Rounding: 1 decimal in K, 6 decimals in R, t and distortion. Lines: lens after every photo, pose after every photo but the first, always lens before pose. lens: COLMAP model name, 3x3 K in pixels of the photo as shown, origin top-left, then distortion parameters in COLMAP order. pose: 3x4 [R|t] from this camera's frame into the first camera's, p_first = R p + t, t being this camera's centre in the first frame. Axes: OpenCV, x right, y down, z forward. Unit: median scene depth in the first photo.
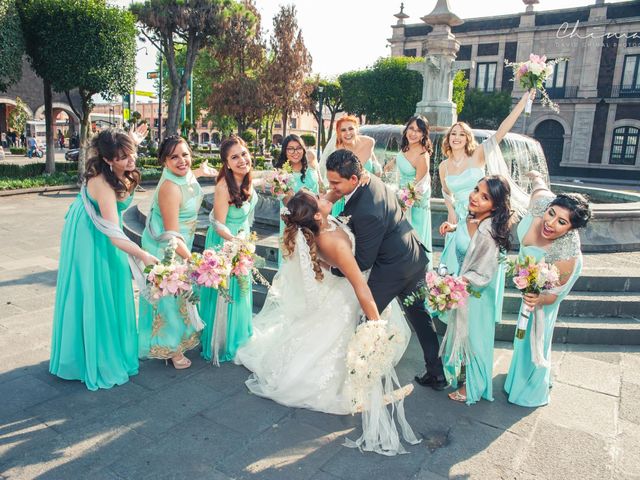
lens RADIAL K [[552.7, 0, 320.0], [0, 552.7, 240.0], [0, 0, 1]] dist [-0.224889, 0.172650]
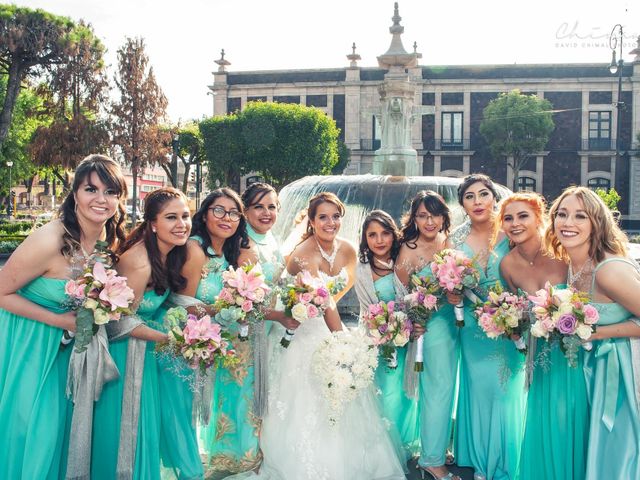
lens RADIAL K [[552.7, 0, 320.0], [0, 552.7, 240.0], [0, 0, 1]] dist [-0.224889, 0.172650]
pose [[0.878264, -0.045915, 0.475967, -0.215204], [0.092581, 0.992873, -0.075053, -0.030303], [-0.469129, 0.109982, 0.876255, 0.162135]]
